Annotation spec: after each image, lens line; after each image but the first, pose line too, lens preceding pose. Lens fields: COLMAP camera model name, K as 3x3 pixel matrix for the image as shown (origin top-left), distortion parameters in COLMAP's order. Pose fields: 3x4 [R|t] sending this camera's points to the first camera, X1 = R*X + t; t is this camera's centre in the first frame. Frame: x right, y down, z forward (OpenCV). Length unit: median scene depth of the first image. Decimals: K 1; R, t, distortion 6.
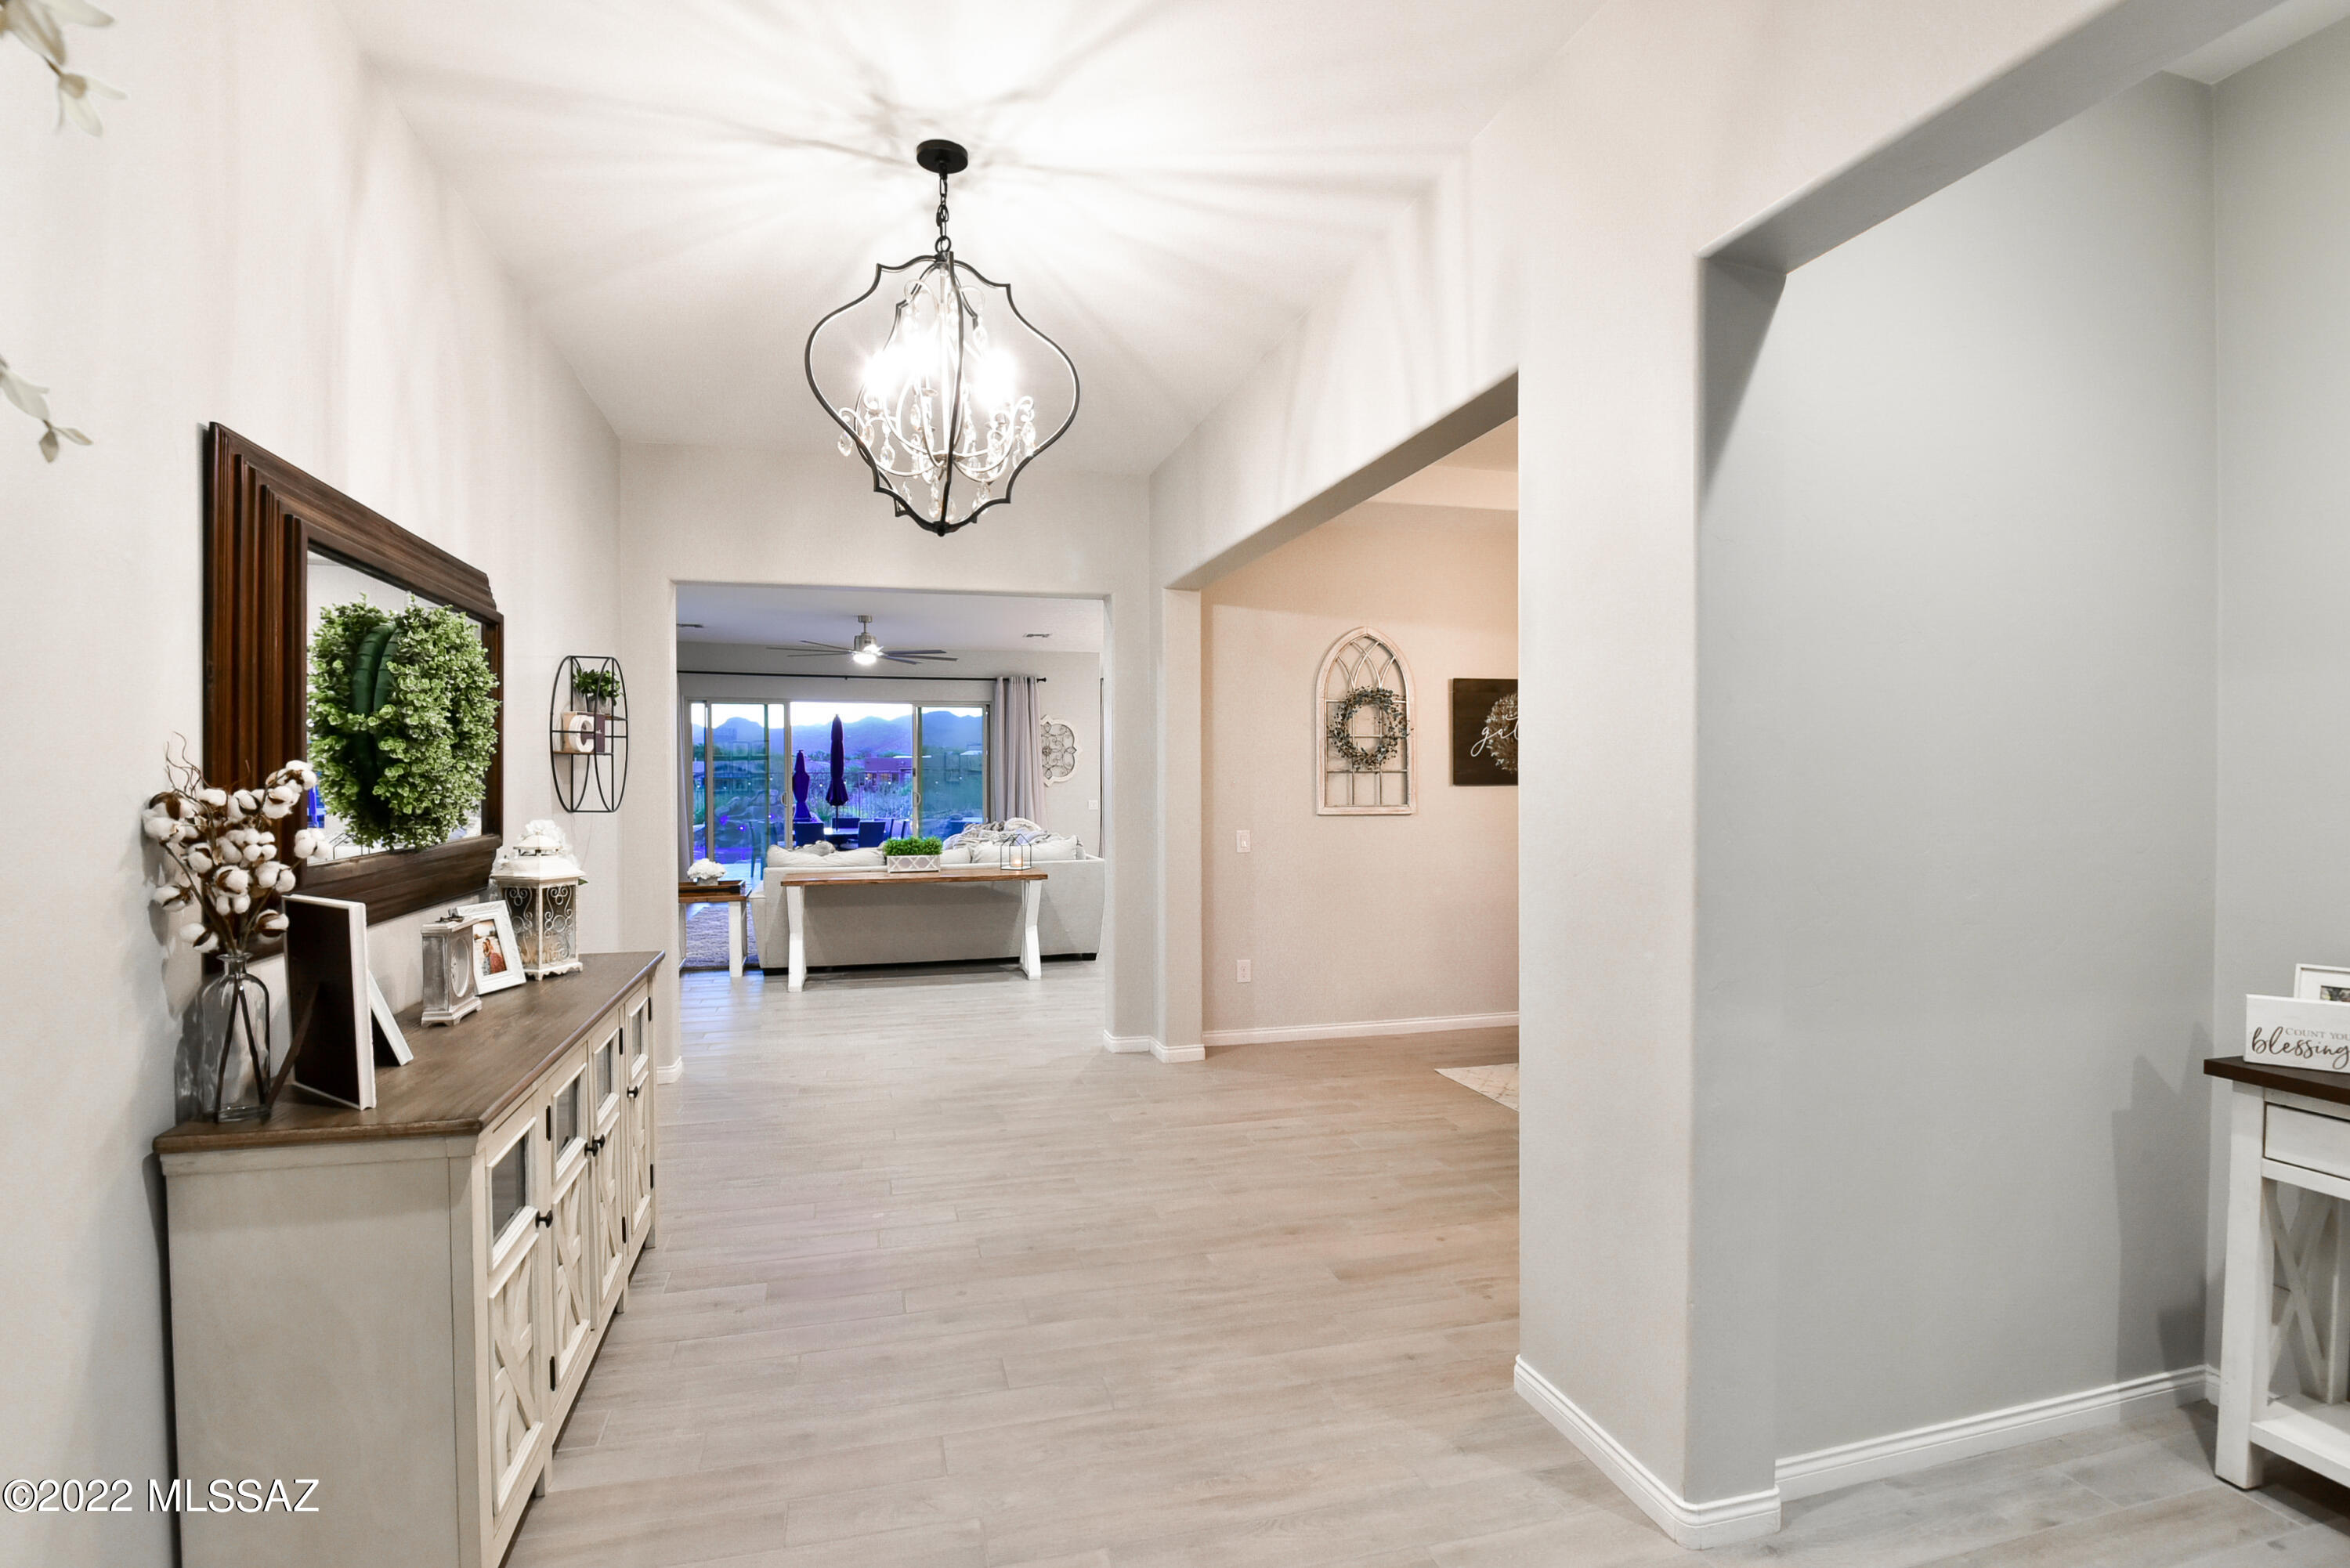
lens RADIAL K [[1127.6, 0, 1160.9], [0, 1127.6, 796.7], [0, 0, 1]] dist [-0.003077, -0.019873]
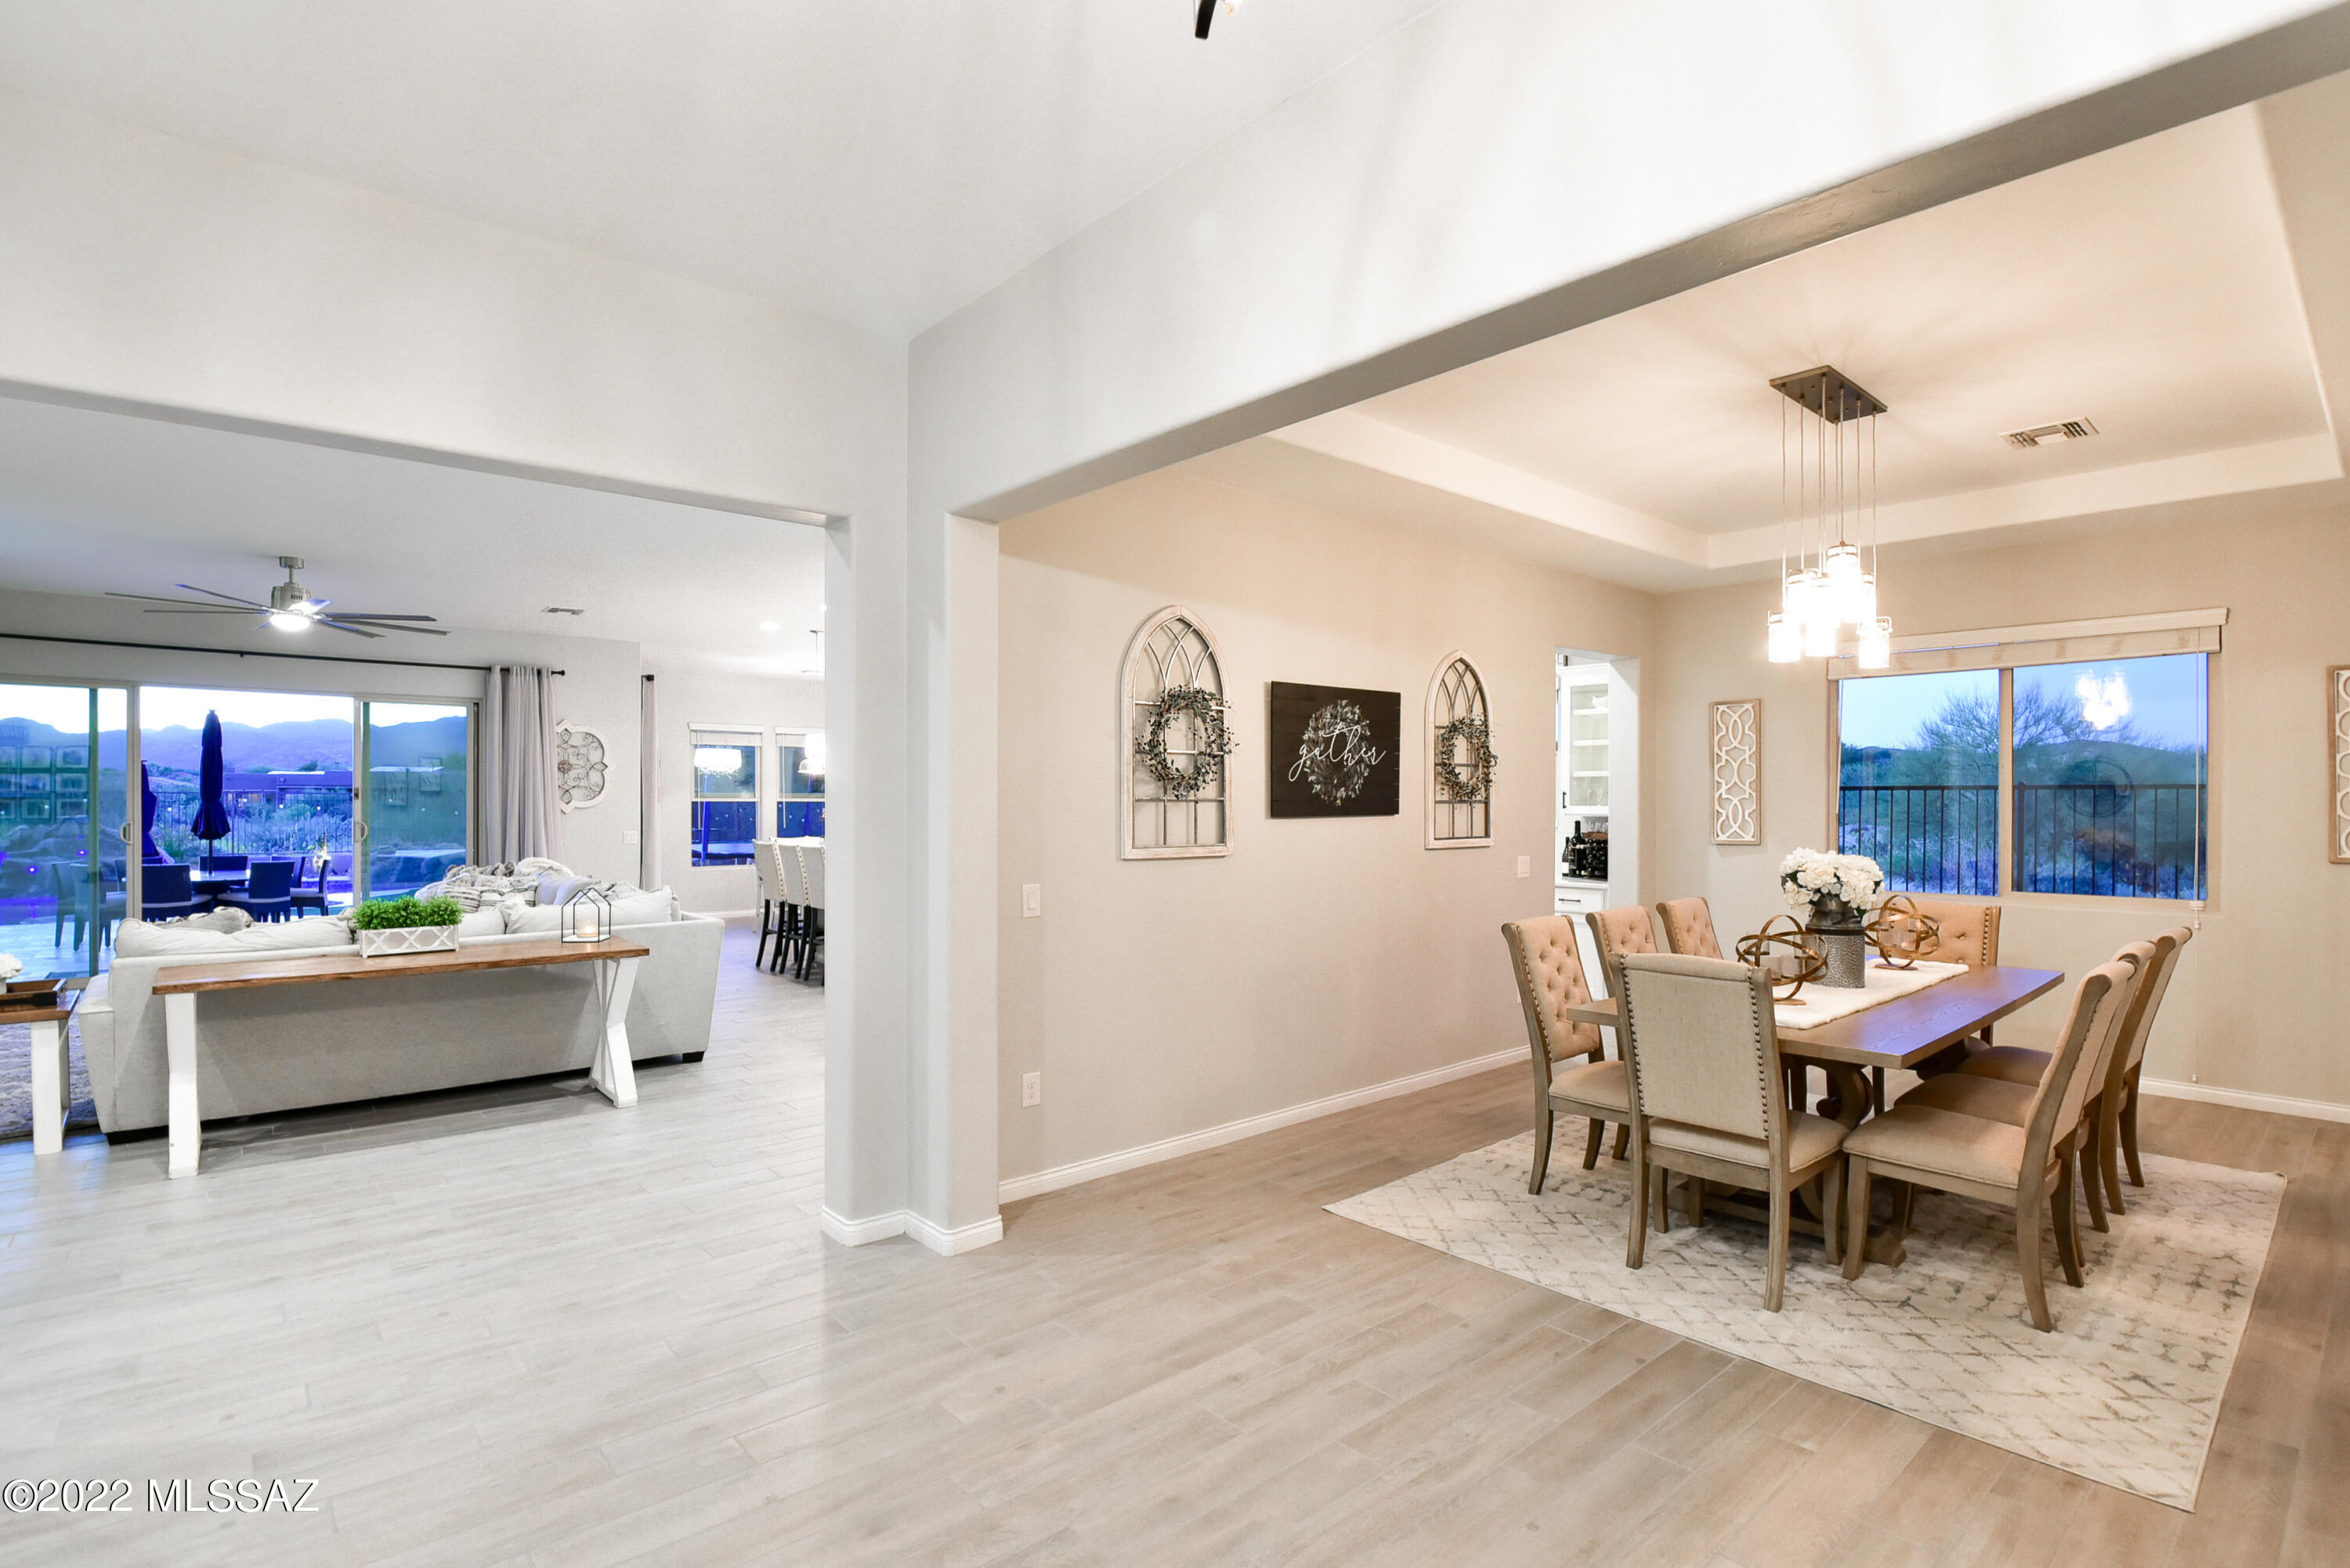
lens RADIAL K [[1120.1, 0, 1168.5], [0, 1120.1, 809.5], [0, 0, 1]] dist [-0.010414, -0.008789]
pose [[0.900448, 0.001426, 0.434961, -0.158148], [0.002645, 0.999958, -0.008754, -0.010682], [-0.434956, 0.009033, 0.900407, 0.371244]]
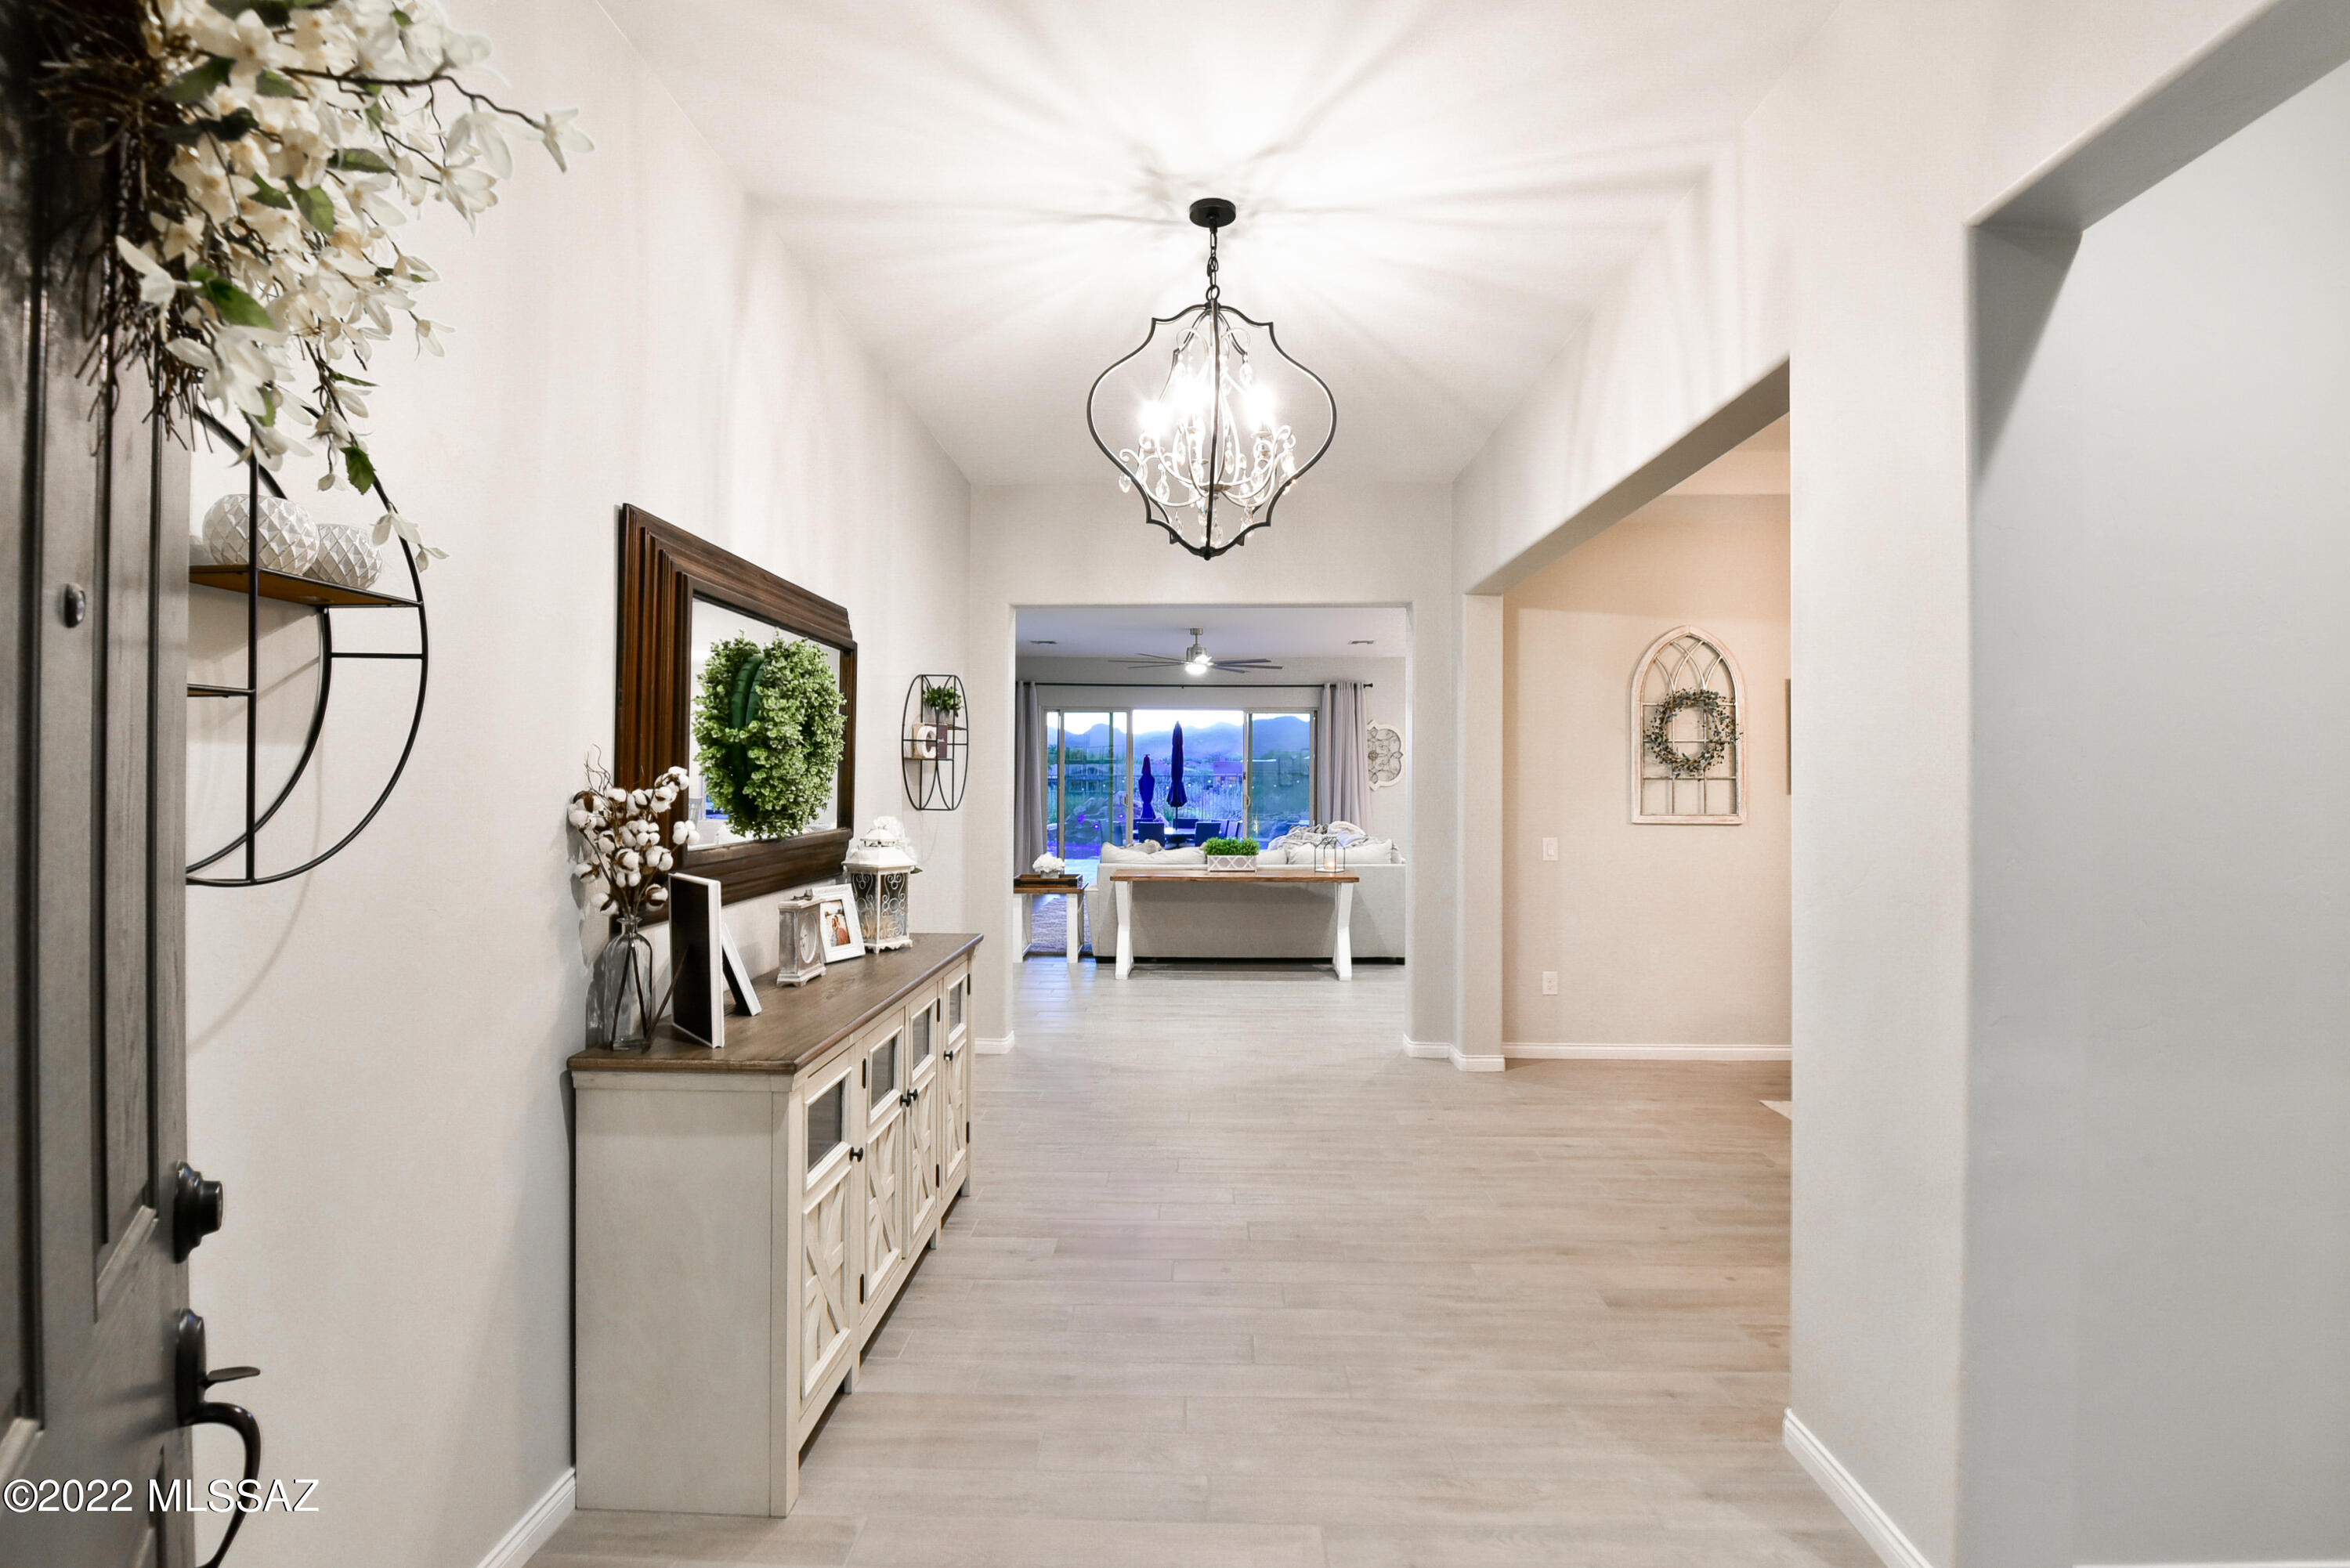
lens RADIAL K [[1113.9, 0, 1179.8], [0, 1113.9, 772.8], [0, 0, 1]] dist [-0.010605, -0.010951]
pose [[0.958749, 0.004349, -0.284222, 0.041737], [-0.011281, 0.999677, -0.022756, -0.001045], [0.284031, 0.025023, 0.958488, -0.013728]]
